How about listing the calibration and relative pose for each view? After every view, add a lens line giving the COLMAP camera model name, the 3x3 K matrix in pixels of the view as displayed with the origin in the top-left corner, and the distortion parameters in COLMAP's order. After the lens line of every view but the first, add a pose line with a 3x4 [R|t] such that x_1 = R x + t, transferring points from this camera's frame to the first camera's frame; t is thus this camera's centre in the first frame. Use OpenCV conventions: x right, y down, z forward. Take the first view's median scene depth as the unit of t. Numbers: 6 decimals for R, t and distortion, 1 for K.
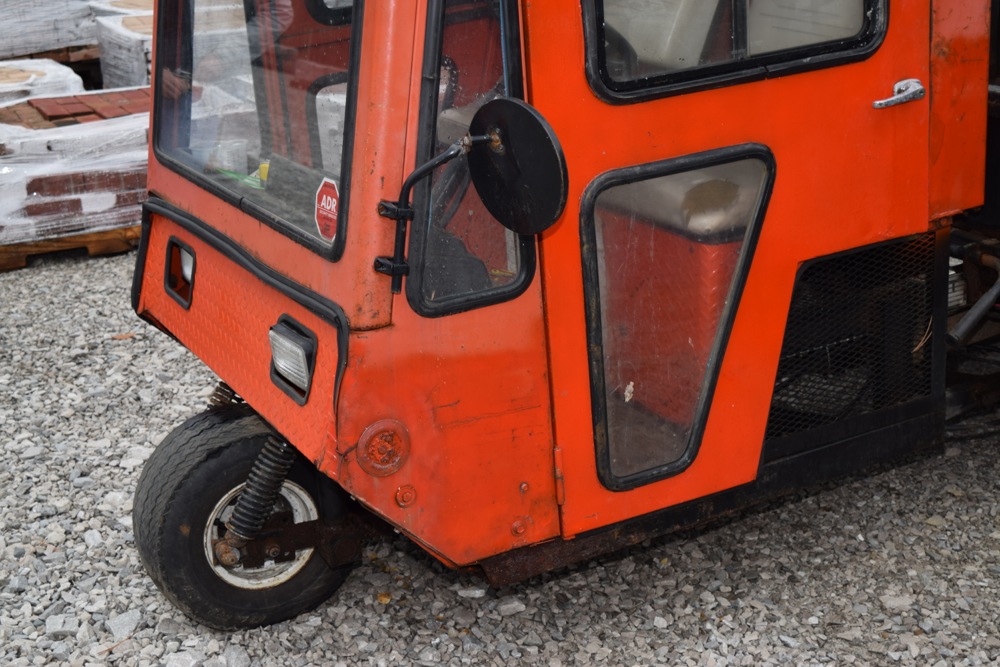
lens RADIAL K [[1554.8, 0, 500.0], [0, 1554.8, 333.5], [0, 0, 1]] dist [-0.018975, 0.027076]
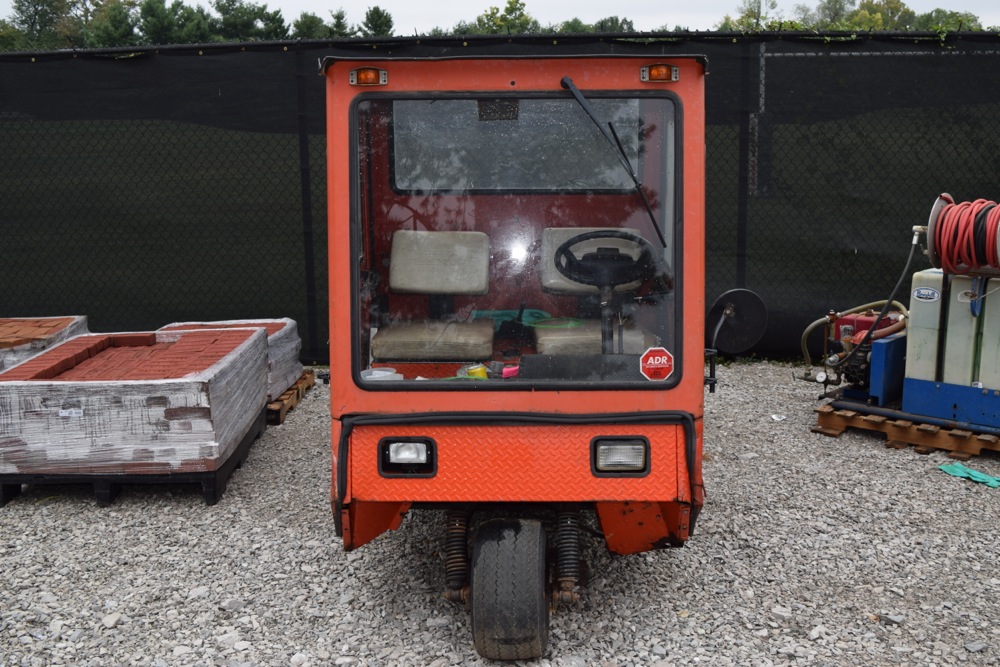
lens RADIAL K [[1021.9, 0, 505.8], [0, 1021.9, 330.7], [0, 0, 1]] dist [-0.076084, 0.028807]
pose [[0.494009, -0.143860, 0.857473, -1.067062], [0.270148, 0.962801, 0.005893, -0.149058], [-0.826423, 0.228733, 0.514495, 0.433778]]
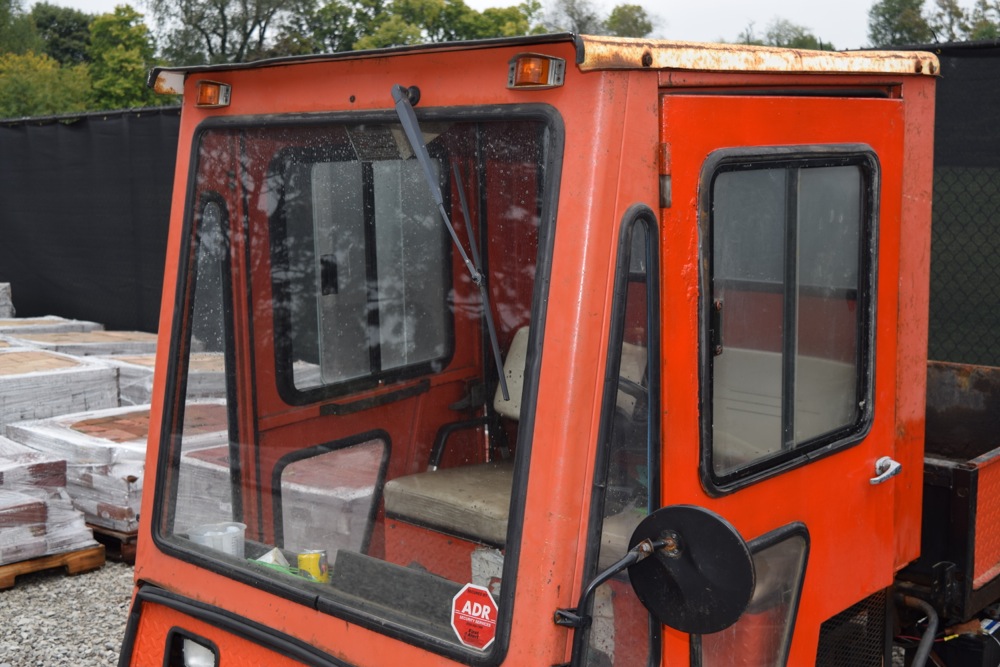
lens RADIAL K [[1273.8, 0, 504.3], [0, 1273.8, 333.6], [0, 0, 1]] dist [-0.039278, -0.001993]
pose [[0.946694, 0.002969, 0.322119, -0.302629], [0.063177, 0.978827, -0.194696, -0.082770], [-0.315877, 0.204668, 0.926462, 0.175256]]
